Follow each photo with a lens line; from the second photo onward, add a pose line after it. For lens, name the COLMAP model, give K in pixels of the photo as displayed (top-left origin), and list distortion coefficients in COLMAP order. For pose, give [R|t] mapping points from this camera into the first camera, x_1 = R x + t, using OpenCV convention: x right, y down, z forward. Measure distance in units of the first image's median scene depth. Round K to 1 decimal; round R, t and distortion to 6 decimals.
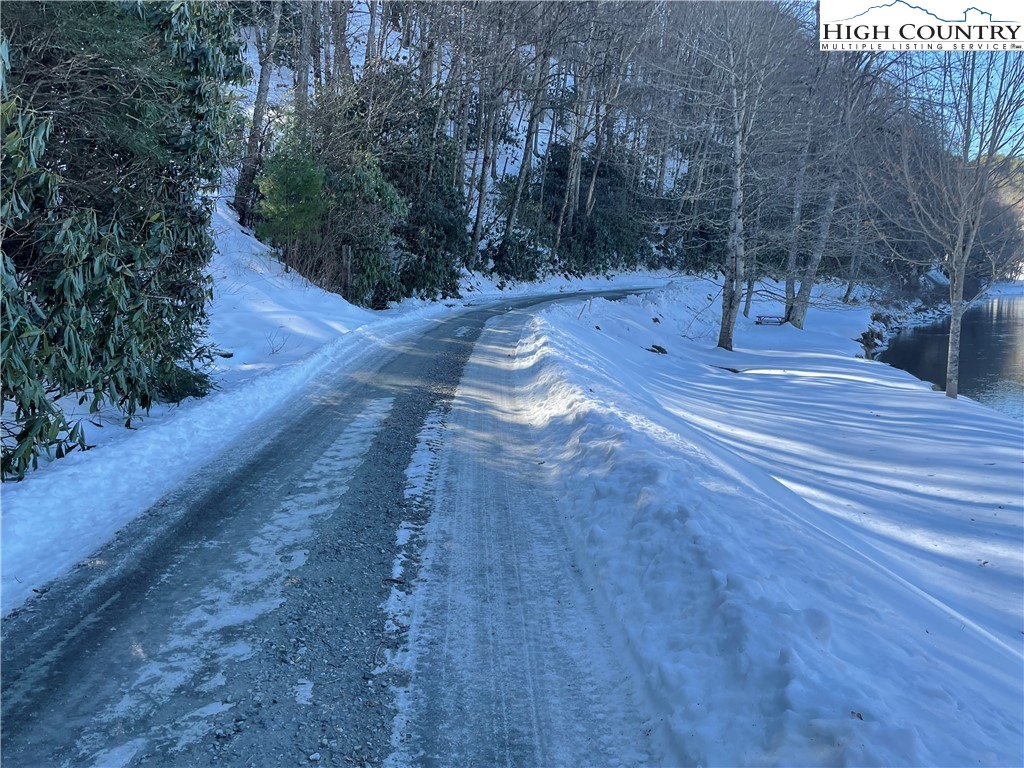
lens RADIAL K [[760.2, 0, 511.9], [0, 760.2, 395.1], [0, 0, 1]] dist [0.098336, -0.103046]
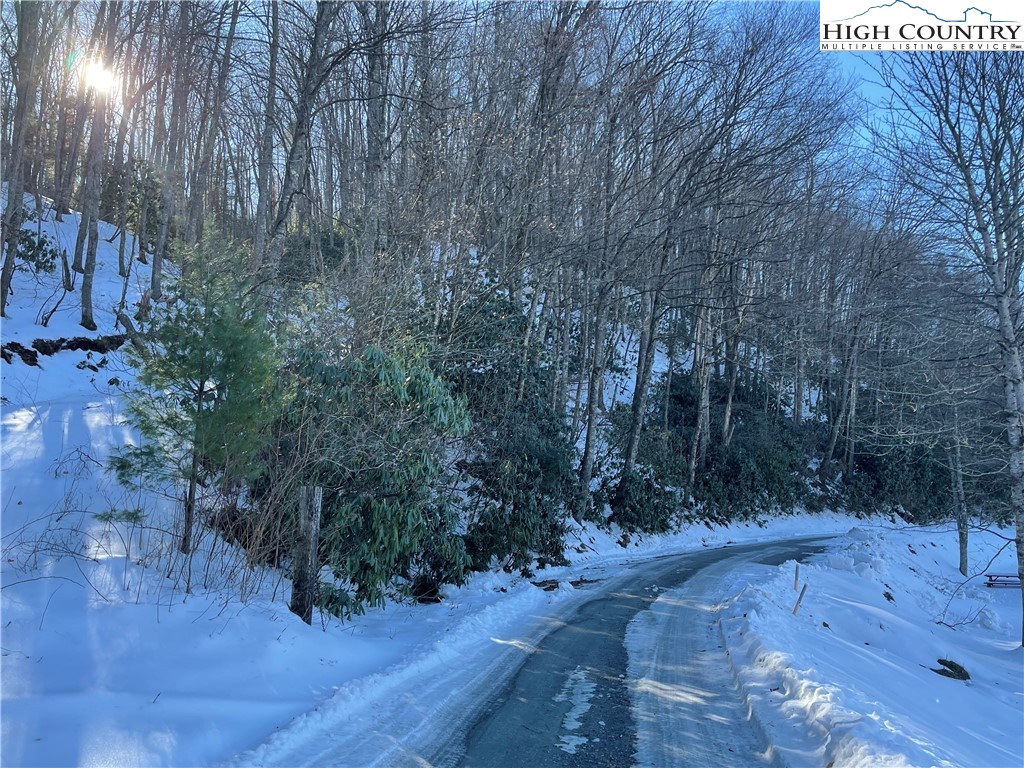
lens RADIAL K [[760.2, 0, 511.9], [0, 760.2, 395.1], [0, 0, 1]] dist [0.098336, -0.103046]
pose [[0.990551, -0.050596, -0.127471, -0.018810], [0.008012, 0.949222, -0.314504, -0.048040], [0.136911, 0.310511, 0.940658, 0.266521]]
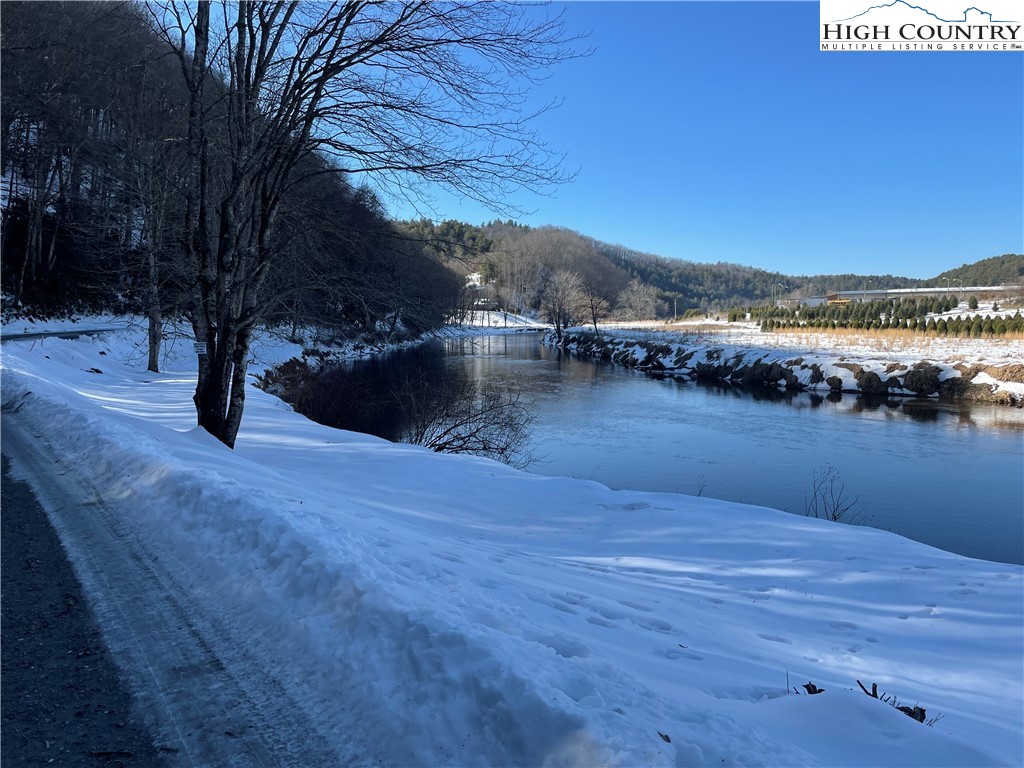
lens RADIAL K [[760.2, 0, 511.9], [0, 760.2, 395.1], [0, 0, 1]] dist [0.098336, -0.103046]
pose [[0.824818, -0.045906, 0.563532, 0.001253], [0.074802, 0.996797, -0.028283, 0.063129], [-0.560429, 0.065482, 0.825610, -0.498600]]
